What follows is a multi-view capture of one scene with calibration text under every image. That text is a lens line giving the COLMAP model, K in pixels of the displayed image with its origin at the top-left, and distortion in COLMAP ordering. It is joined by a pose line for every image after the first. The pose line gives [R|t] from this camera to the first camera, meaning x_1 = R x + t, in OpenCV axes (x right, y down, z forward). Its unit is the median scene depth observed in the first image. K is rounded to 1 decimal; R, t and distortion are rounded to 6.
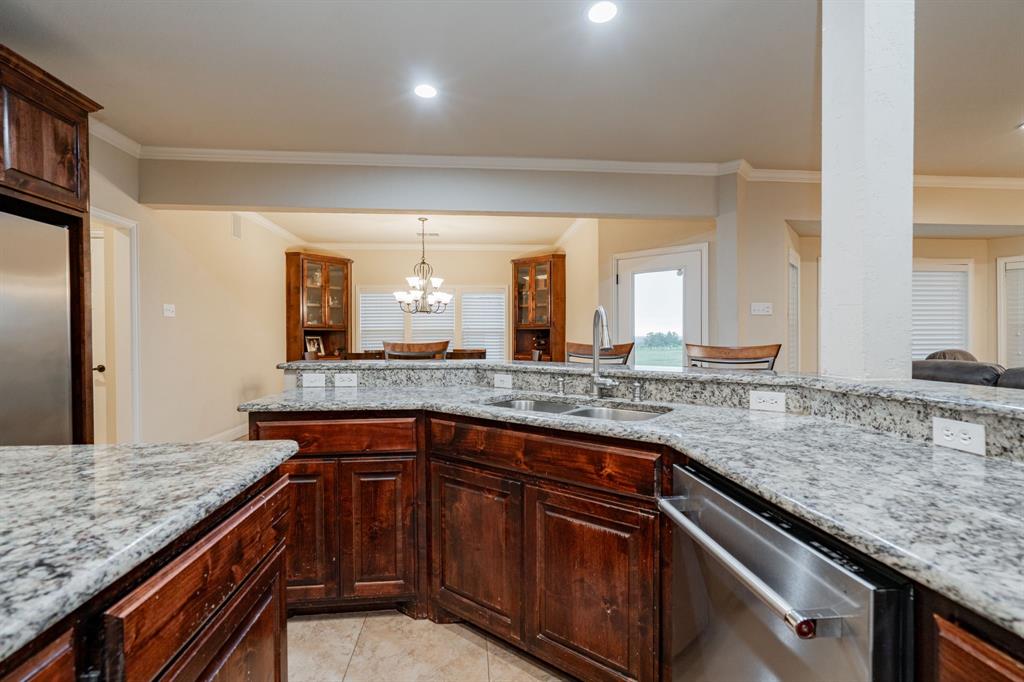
lens RADIAL K [[460.0, 0, 510.5], [0, 460.0, 342.0], [0, 0, 1]] dist [-0.002402, 0.000399]
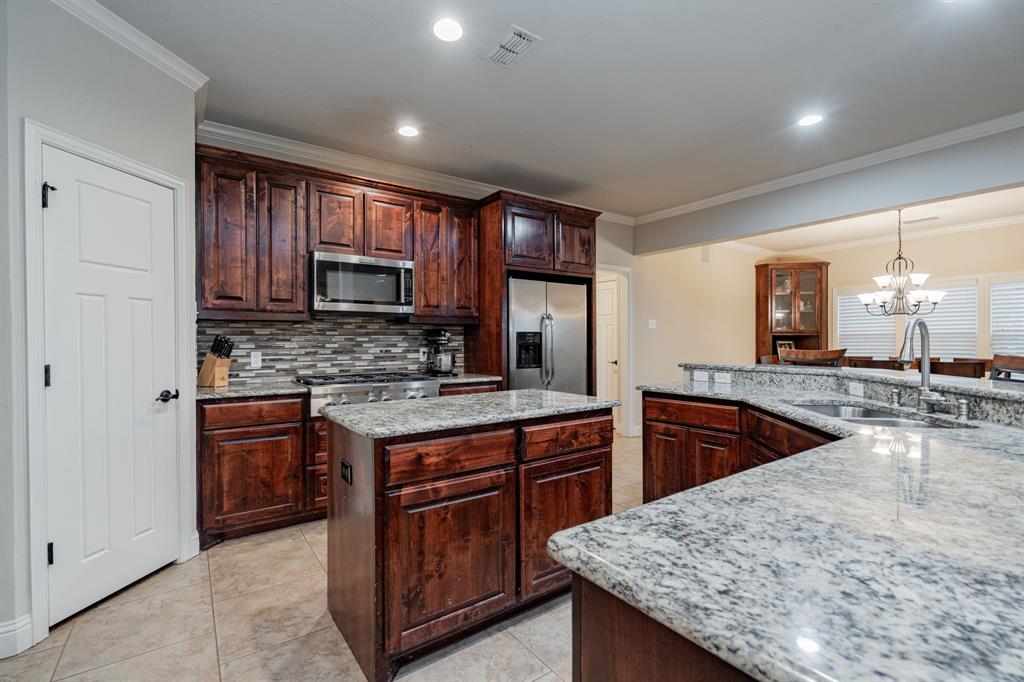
lens RADIAL K [[460.0, 0, 510.5], [0, 460.0, 342.0], [0, 0, 1]] dist [-0.002402, 0.000399]
pose [[0.505776, 0.004291, -0.862654, 0.281075], [-0.008794, 0.999961, -0.000182, -0.008633], [0.862620, 0.007679, 0.505795, -0.114911]]
